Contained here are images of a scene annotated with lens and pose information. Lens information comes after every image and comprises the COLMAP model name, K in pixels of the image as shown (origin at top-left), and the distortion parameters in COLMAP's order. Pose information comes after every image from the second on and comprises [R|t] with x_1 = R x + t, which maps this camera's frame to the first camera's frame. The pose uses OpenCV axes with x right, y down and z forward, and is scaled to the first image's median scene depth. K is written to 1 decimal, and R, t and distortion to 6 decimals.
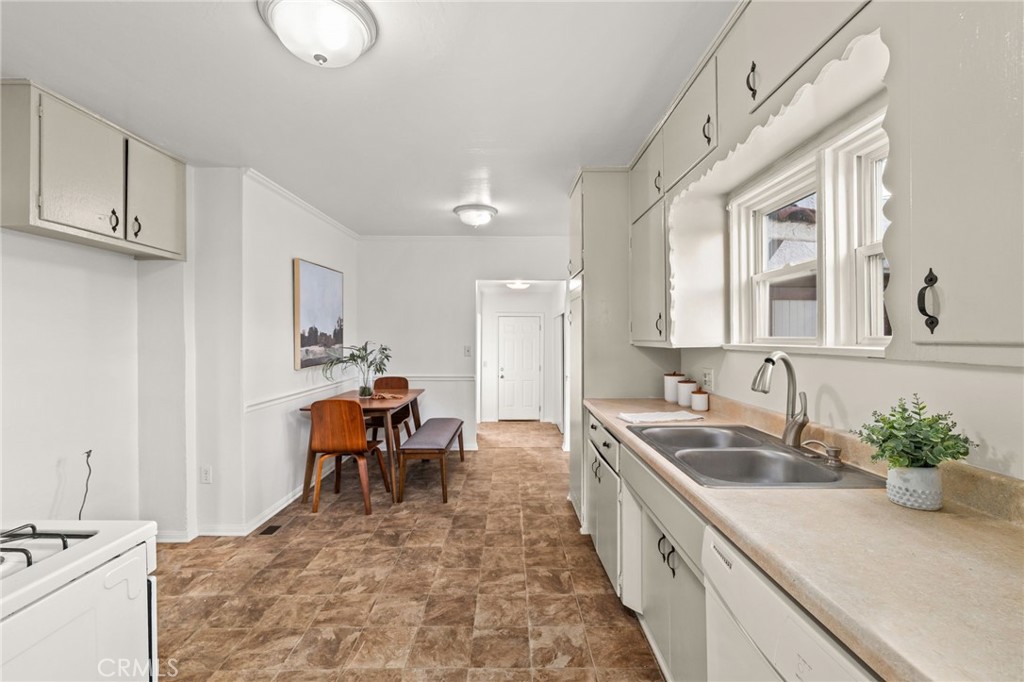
lens RADIAL K [[430.2, 0, 508.7], [0, 430.2, 337.8], [0, 0, 1]] dist [-0.009388, -0.000044]
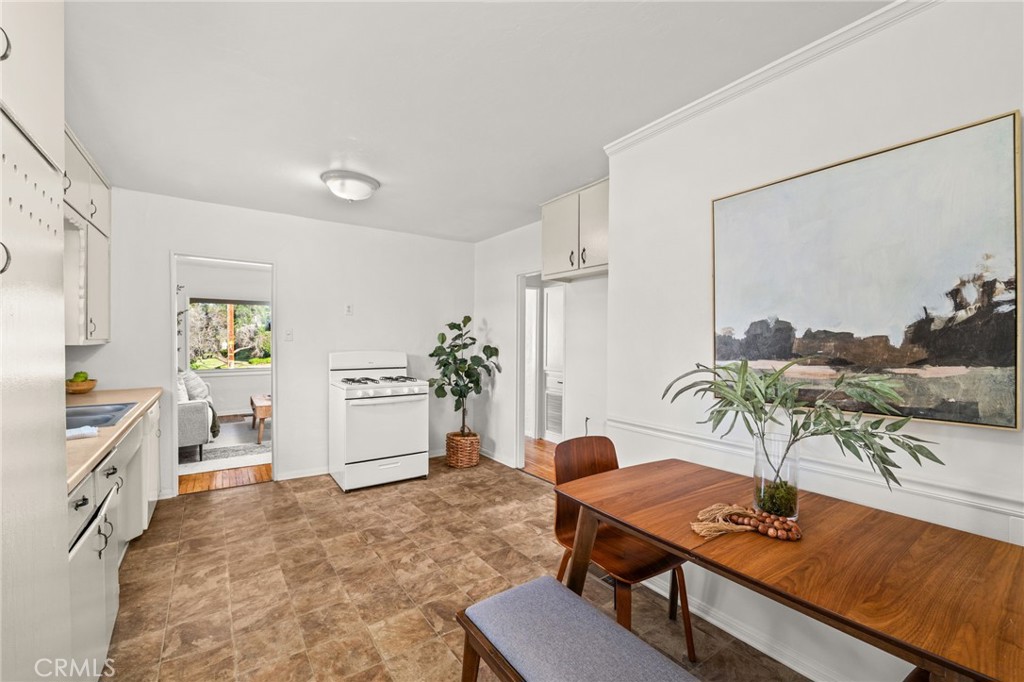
lens RADIAL K [[430.2, 0, 517.2], [0, 430.2, 343.1], [0, 0, 1]] dist [-0.009388, -0.000044]
pose [[-0.812403, 0.003386, -0.583086, 0.070321], [-0.003928, 0.999929, 0.011279, -0.006370], [0.583083, 0.011454, -0.812332, 1.969848]]
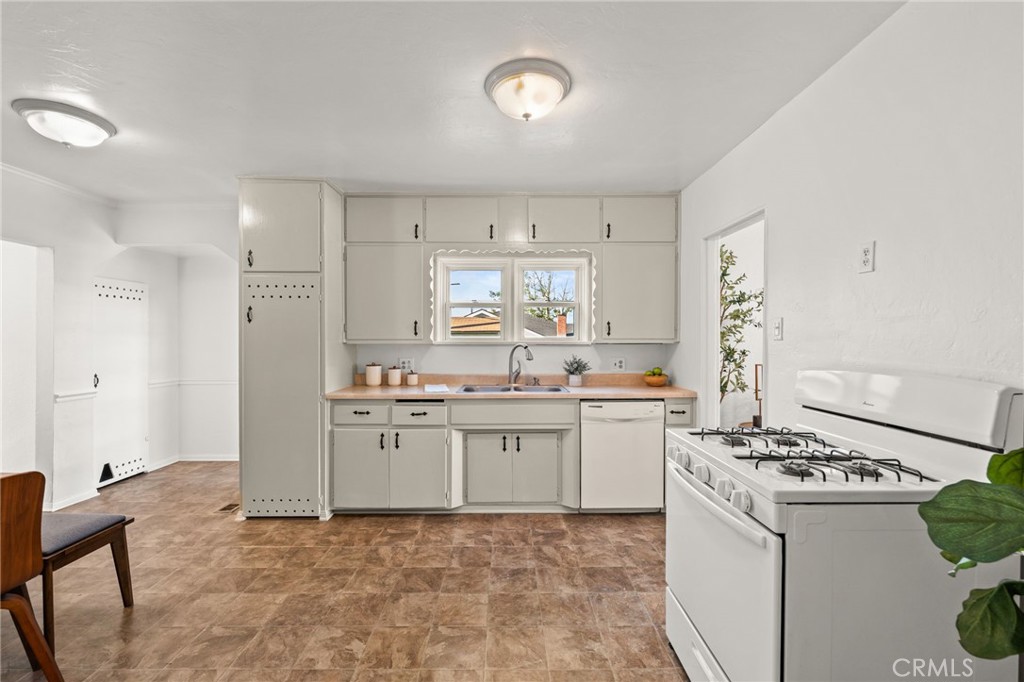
lens RADIAL K [[430.2, 0, 507.1], [0, 430.2, 339.1], [0, 0, 1]] dist [-0.009388, -0.000044]
pose [[0.002945, 0.001490, 0.999995, -1.085632], [-0.002300, 0.999996, -0.001483, 0.008489], [-0.999993, -0.002296, 0.002948, 0.669286]]
